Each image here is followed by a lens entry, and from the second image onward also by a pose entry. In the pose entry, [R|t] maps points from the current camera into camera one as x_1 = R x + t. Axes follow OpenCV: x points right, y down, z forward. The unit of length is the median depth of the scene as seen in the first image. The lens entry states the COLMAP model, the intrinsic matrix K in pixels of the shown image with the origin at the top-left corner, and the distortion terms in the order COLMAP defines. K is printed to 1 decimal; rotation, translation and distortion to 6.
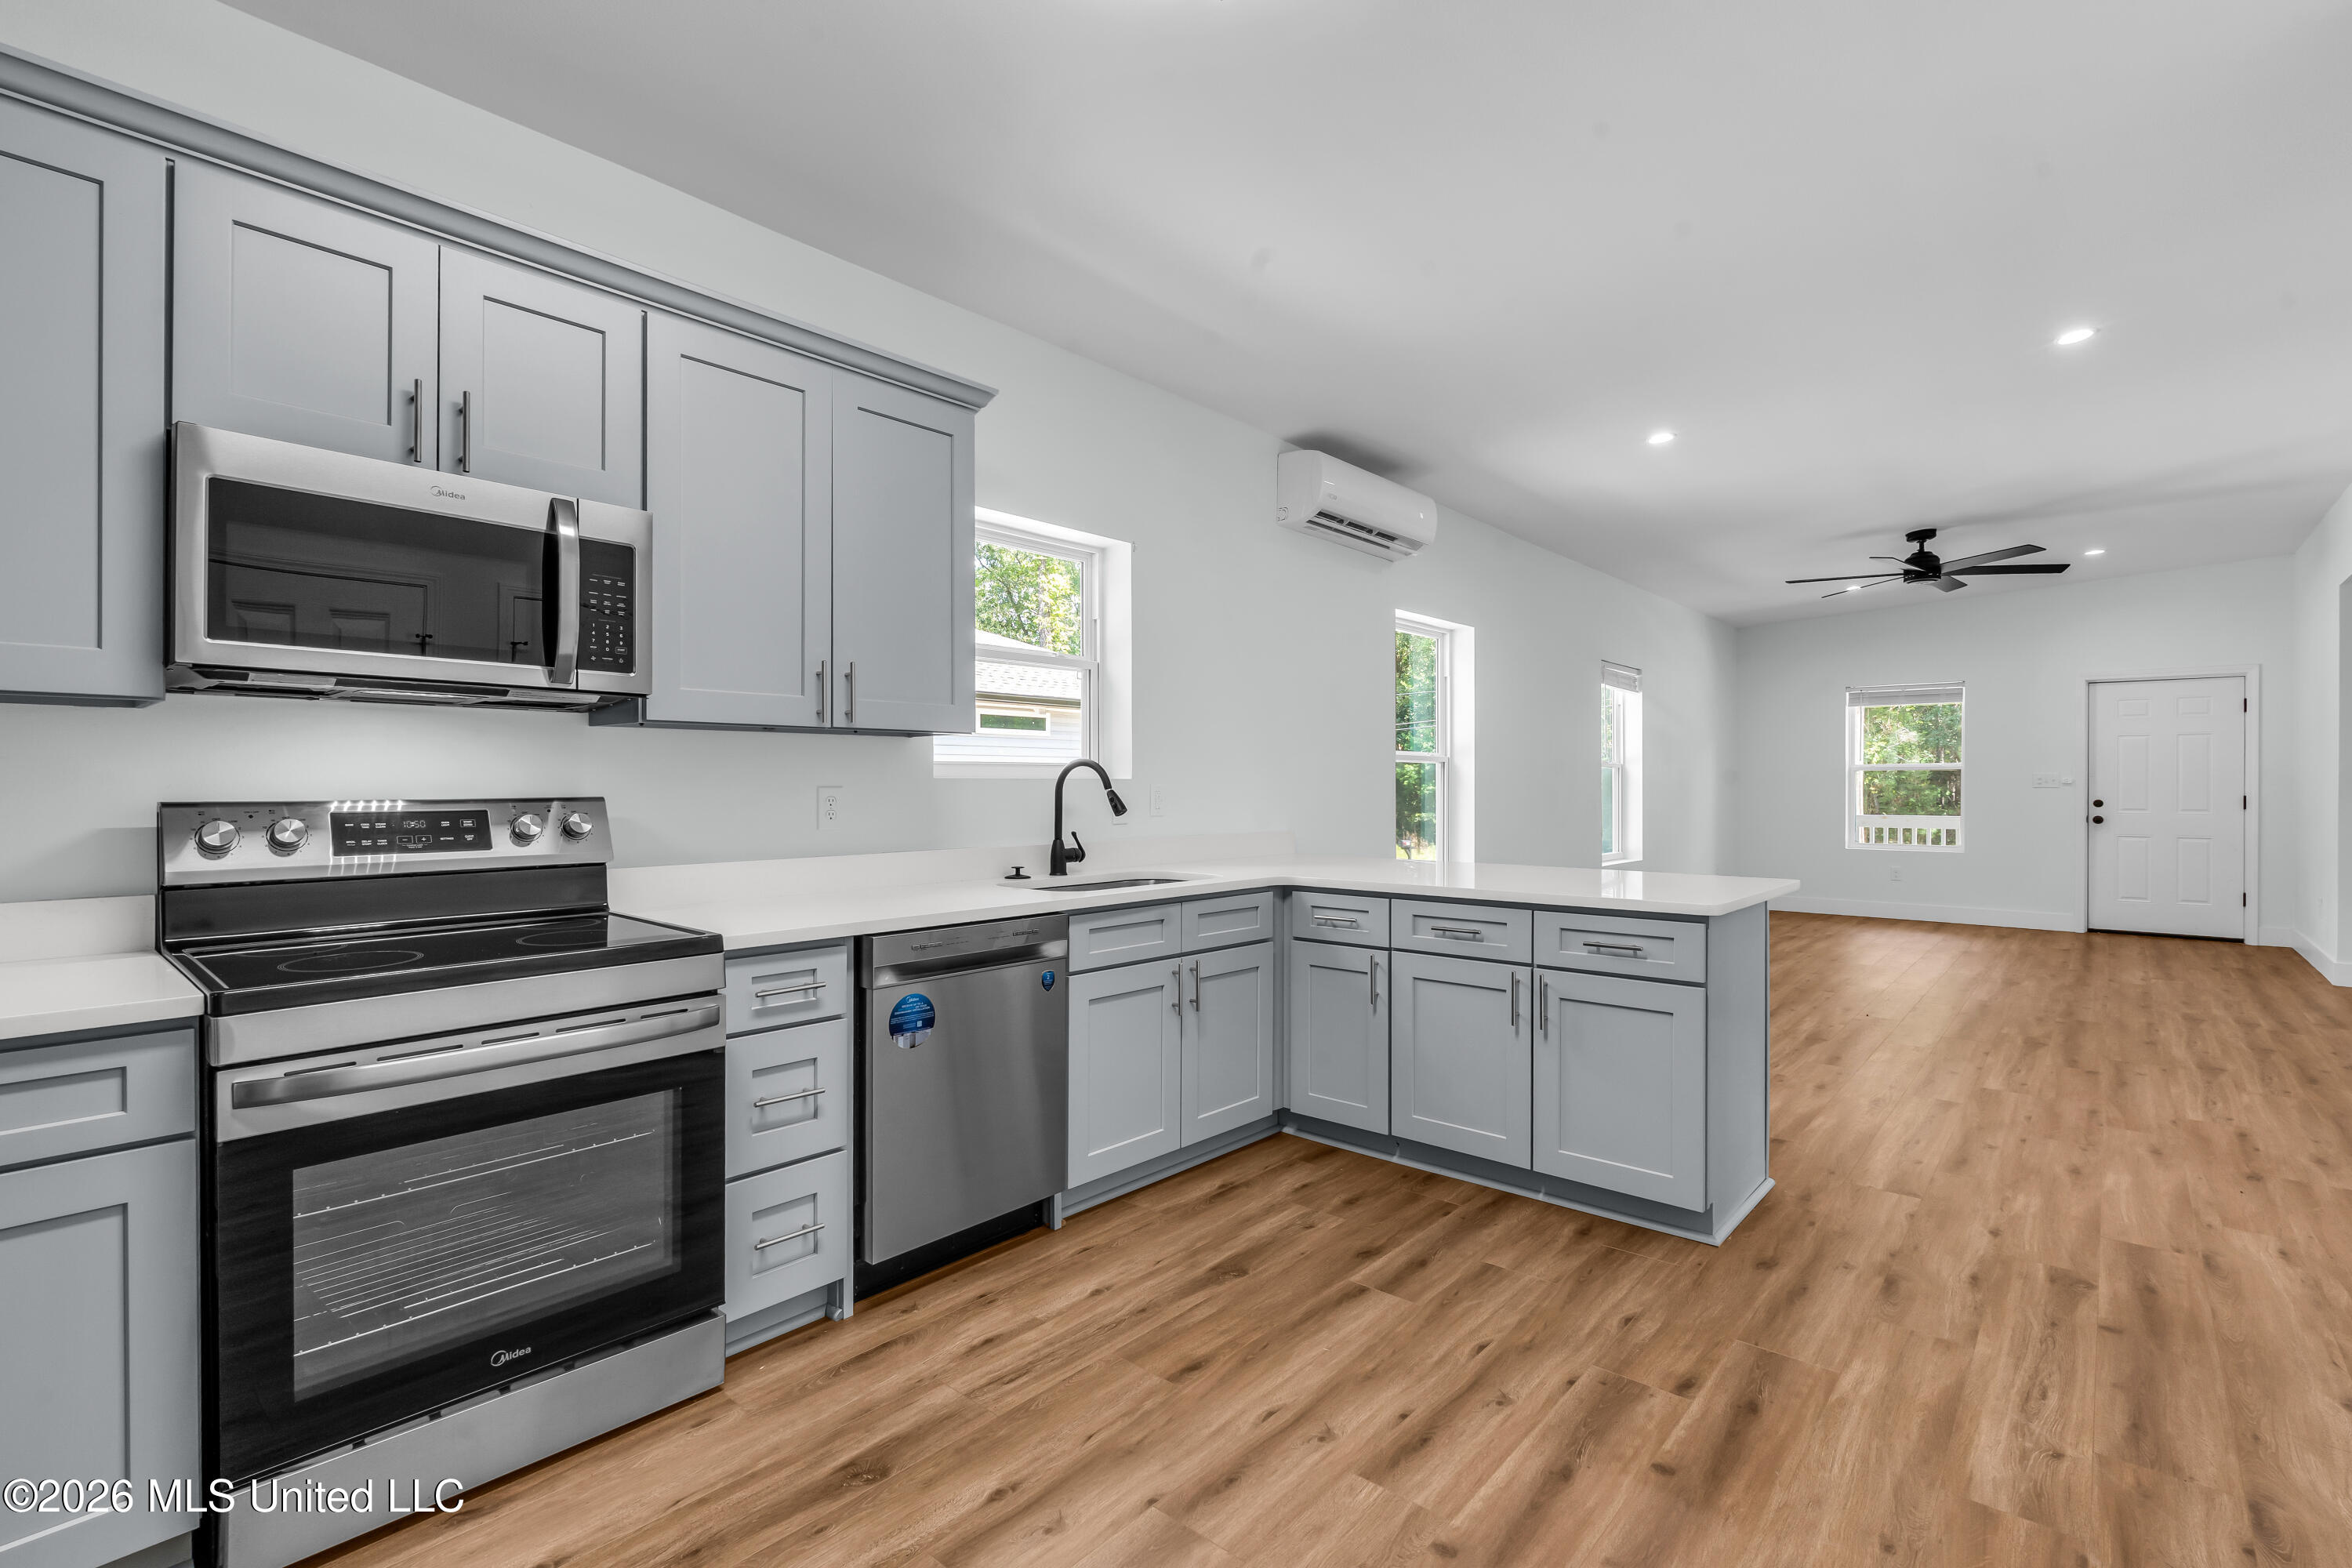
lens RADIAL K [[1039.0, 0, 993.7], [0, 1039.0, 786.1], [0, 0, 1]] dist [-0.001141, -0.000388]
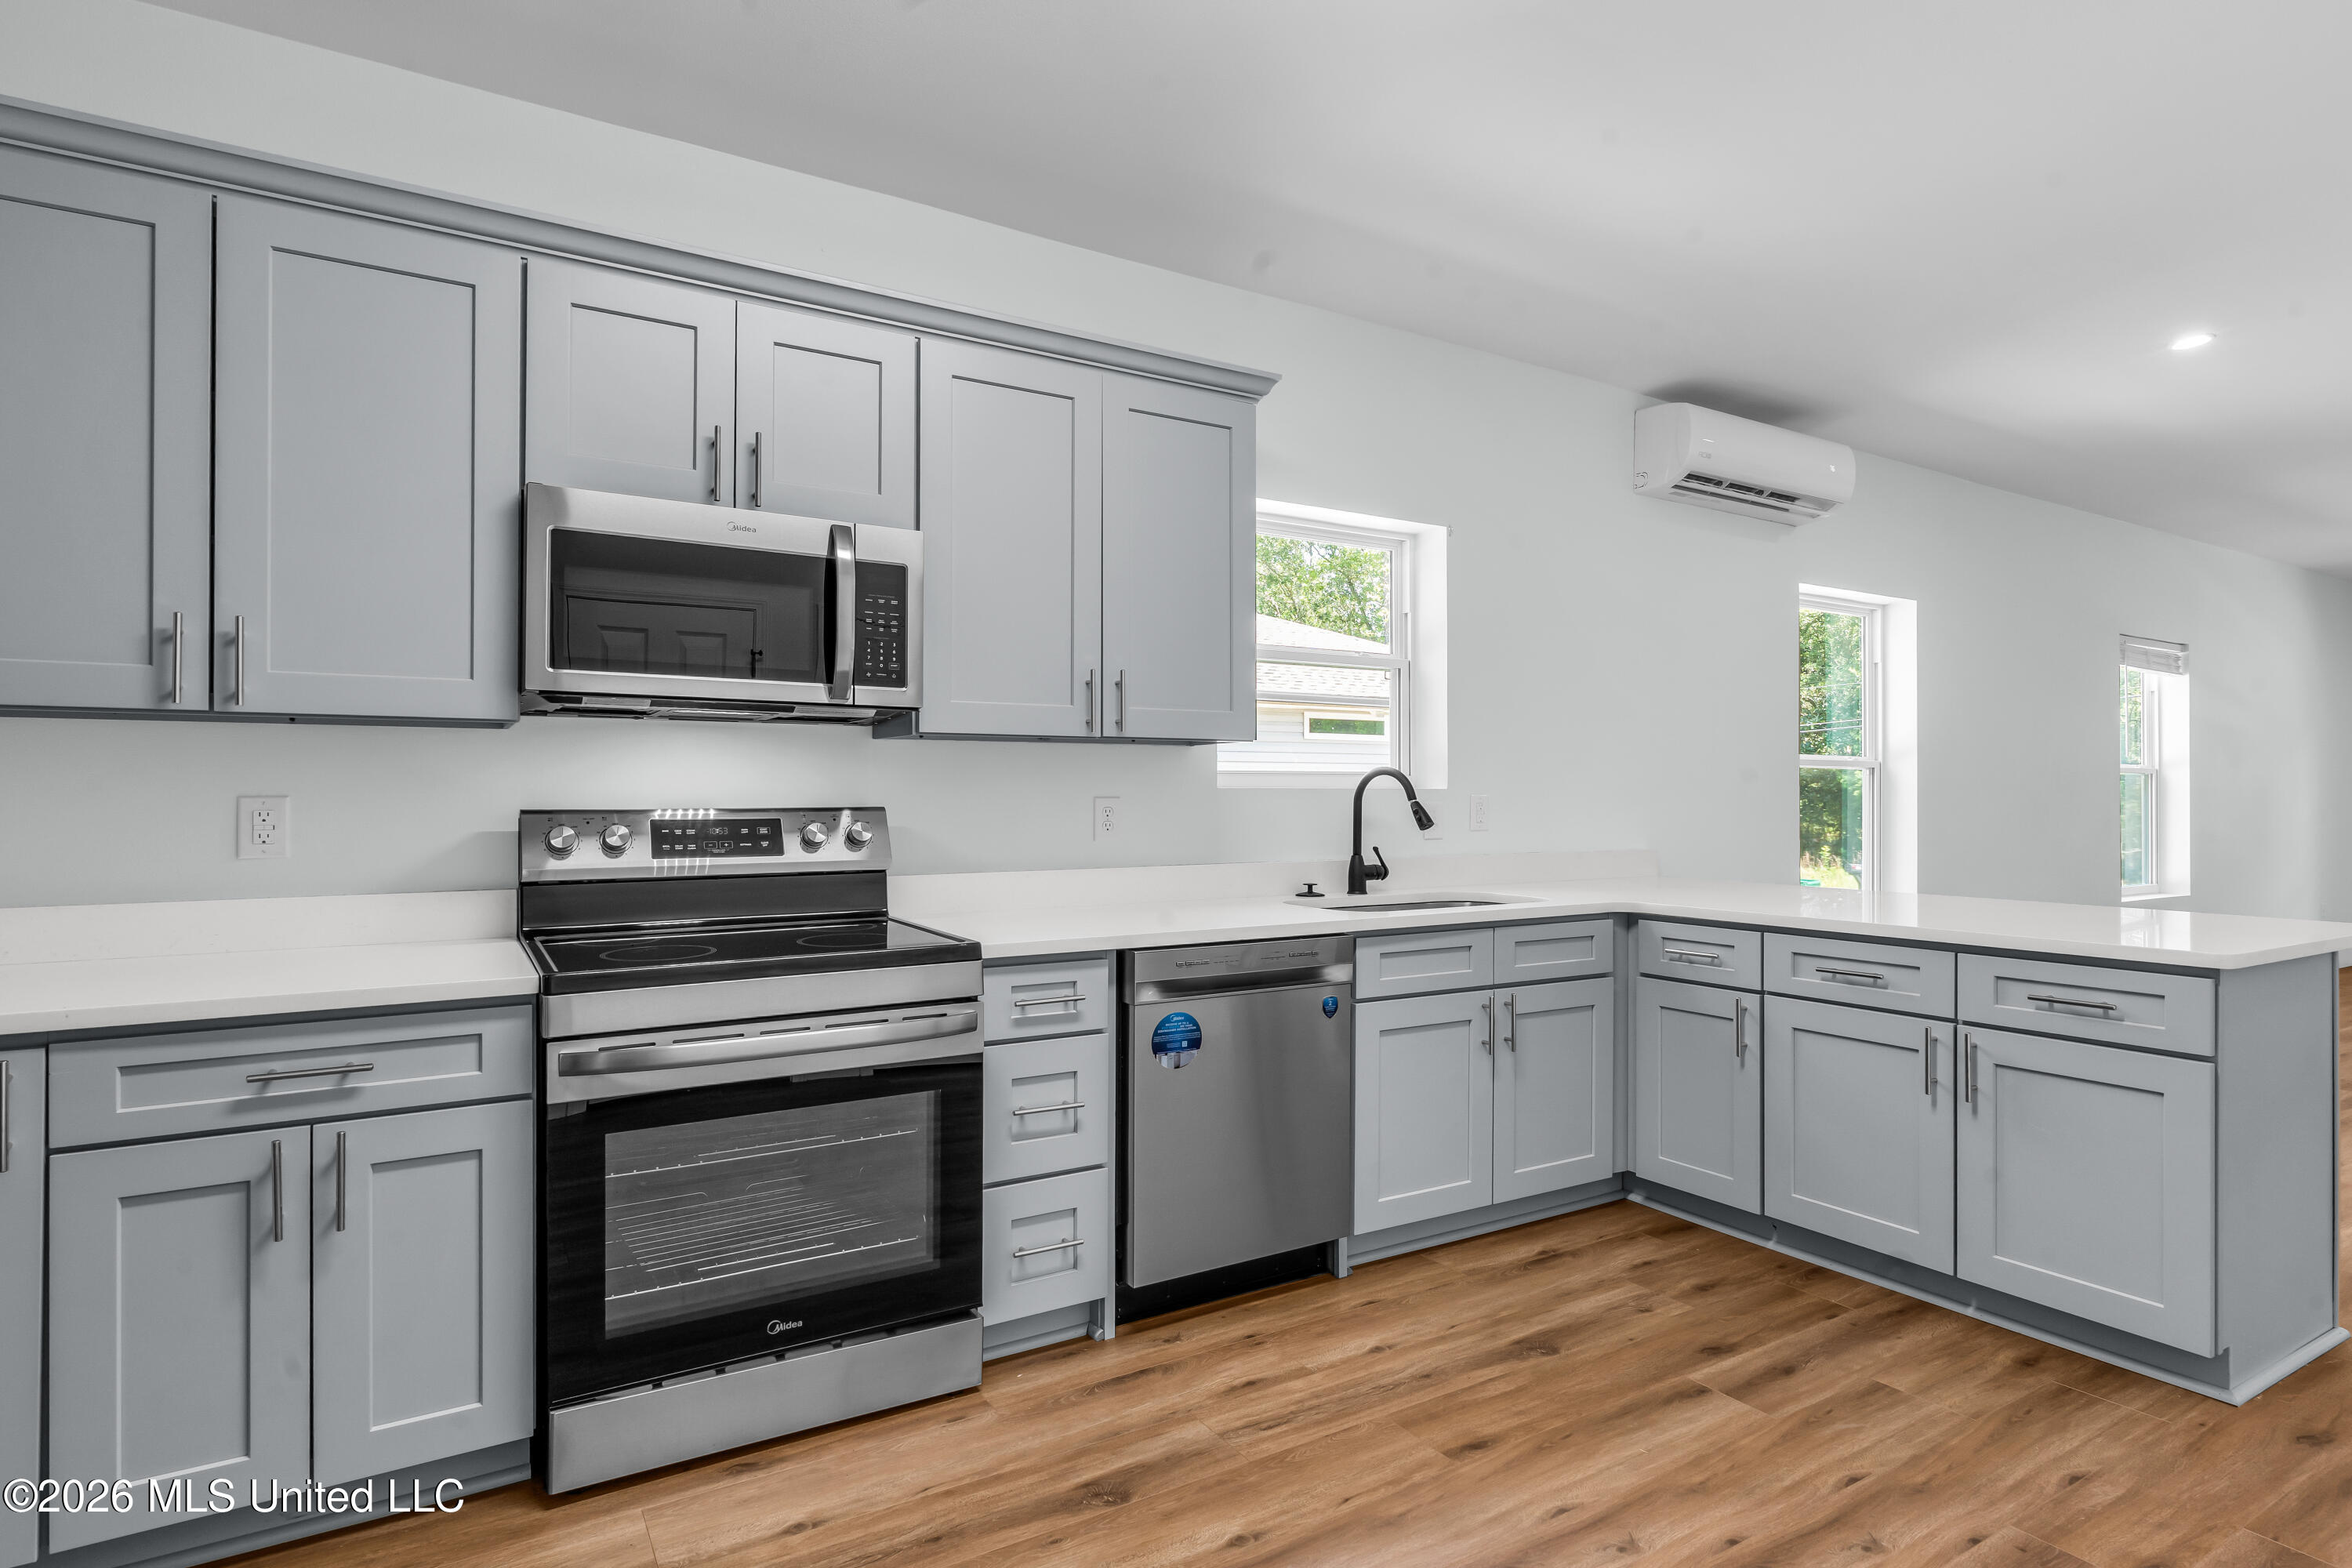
lens RADIAL K [[1095.8, 0, 1023.8], [0, 1095.8, 791.1], [0, 0, 1]] dist [-0.001730, 0.000440]
pose [[0.960083, 0.000247, -0.279715, 0.071199], [-0.001476, 0.999990, -0.004186, -0.000853], [0.279712, 0.004432, 0.960074, -0.017180]]
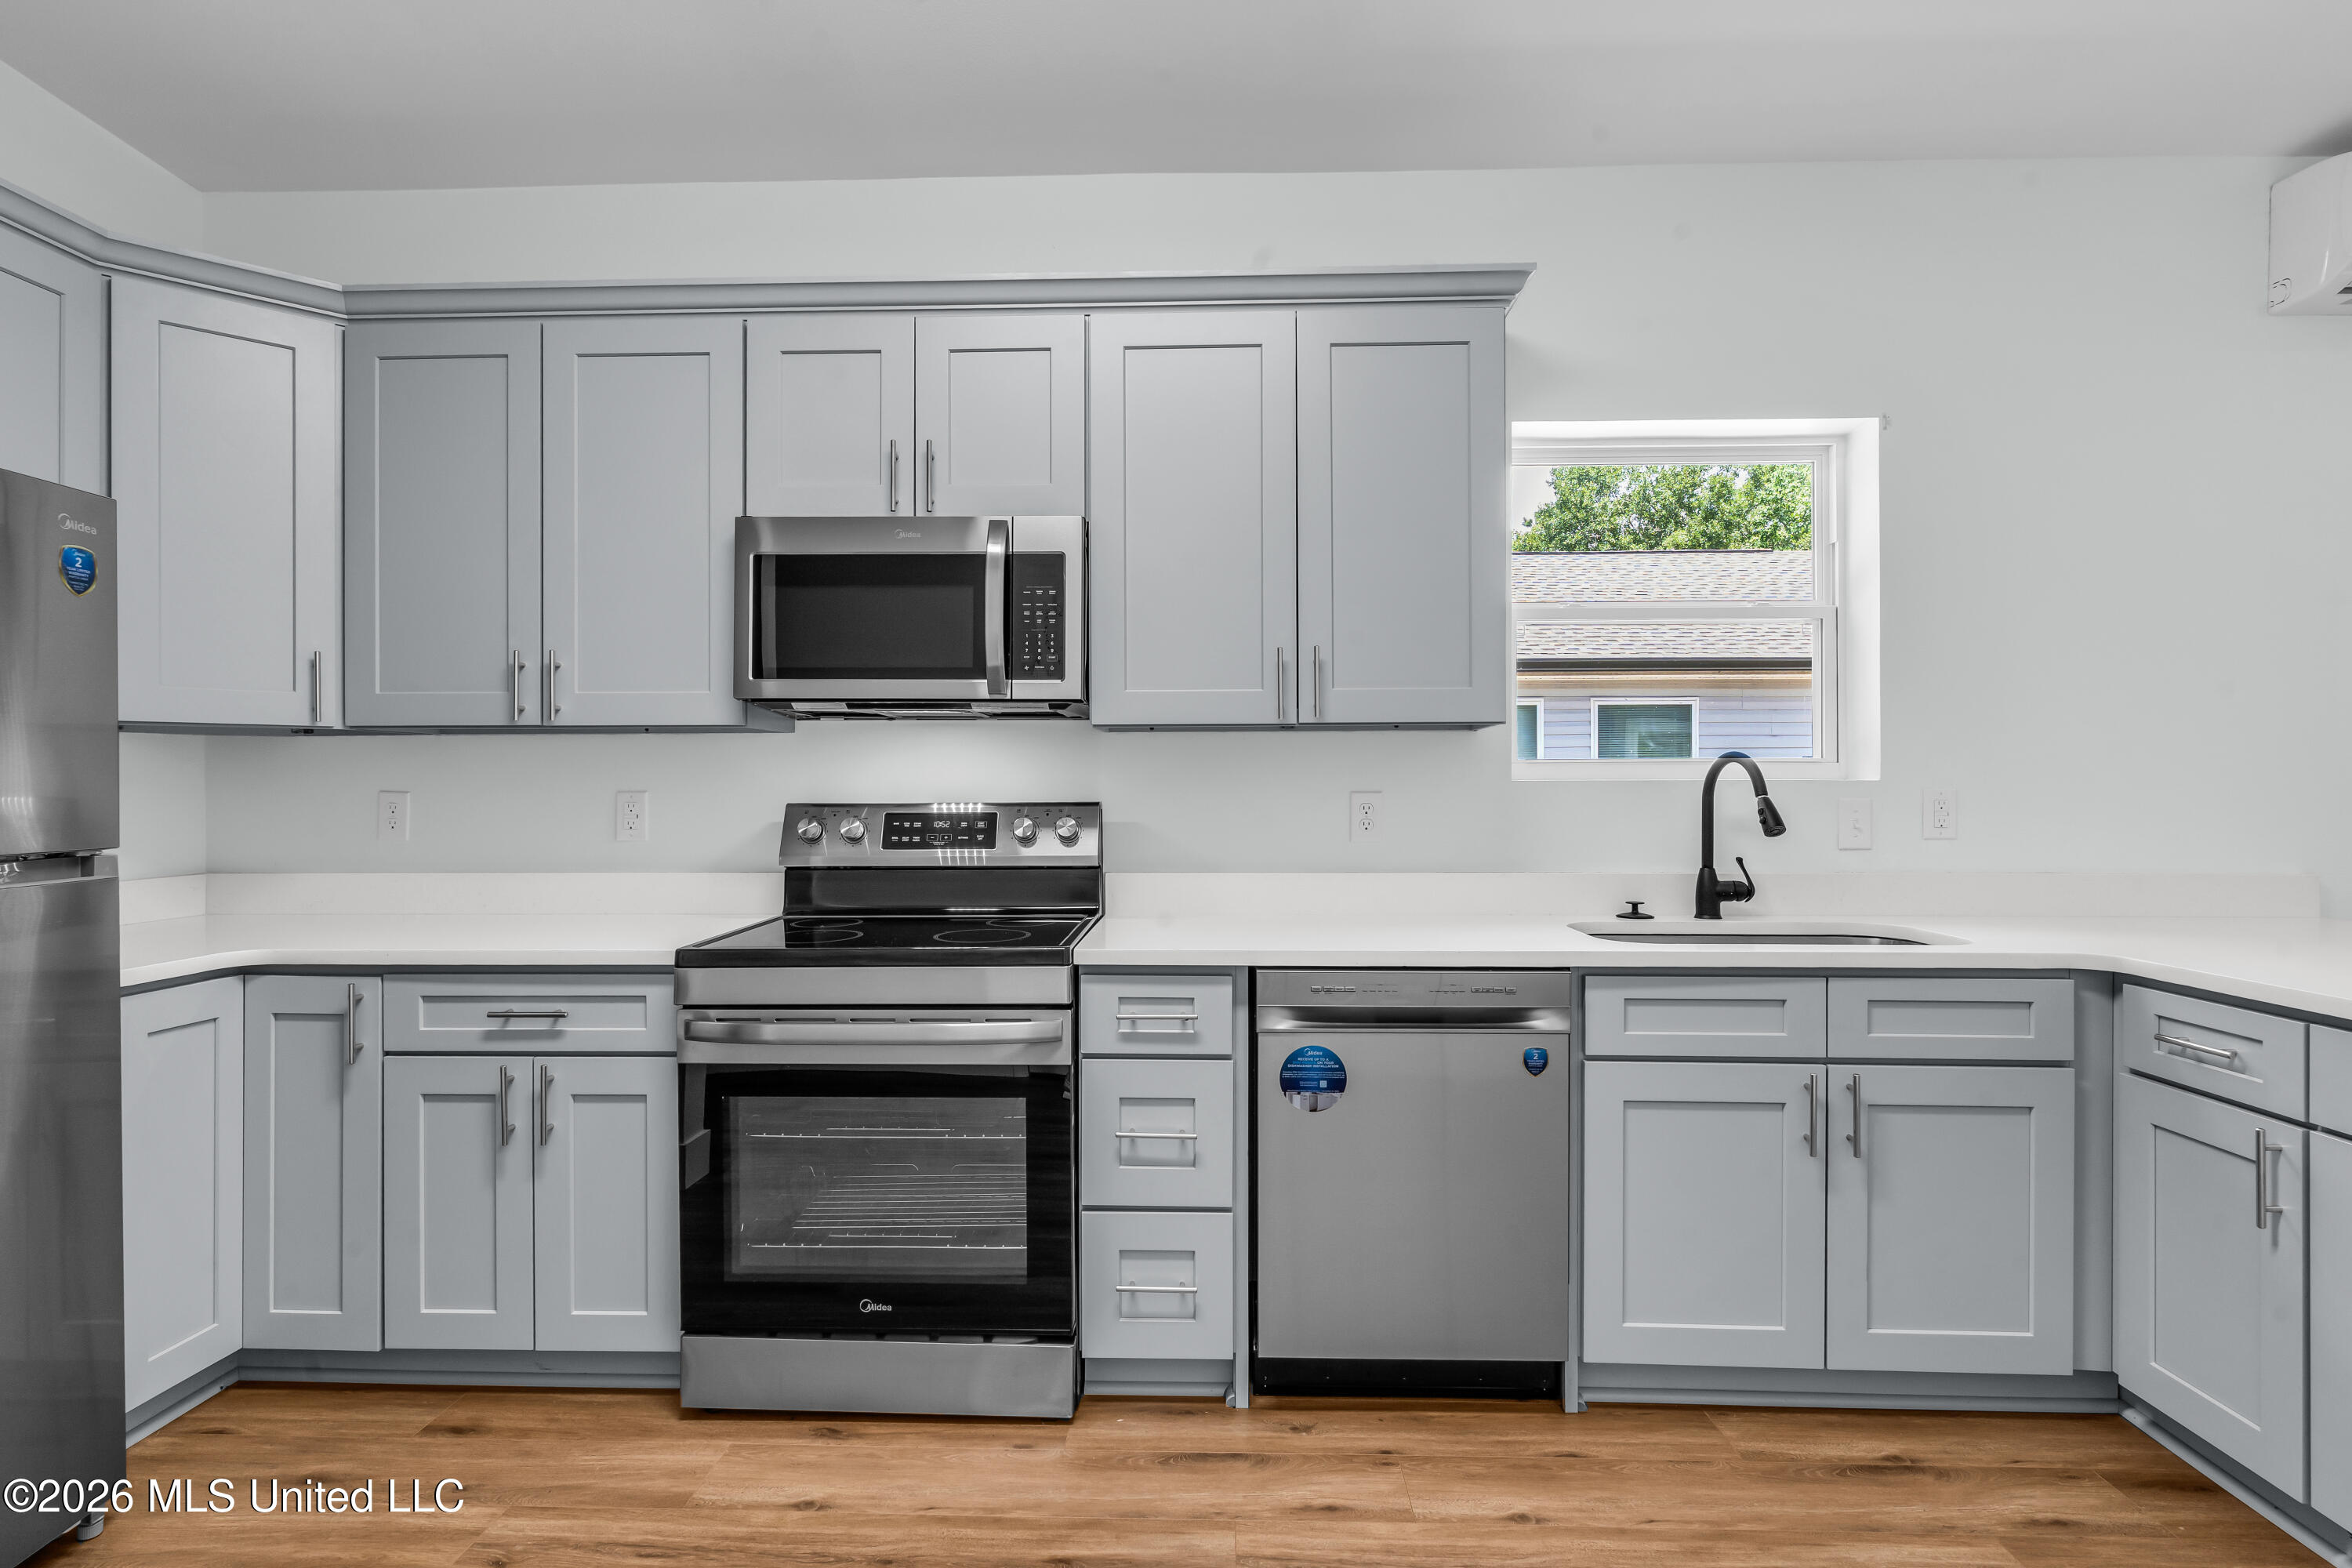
lens RADIAL K [[1068.7, 0, 1166.5], [0, 1068.7, 788.6], [0, 0, 1]] dist [-0.000751, -0.000066]
pose [[0.708418, -0.000474, -0.705793, 0.443222], [0.000055, 1.000000, -0.000616, -0.002056], [0.705793, 0.000398, 0.708418, 0.328554]]
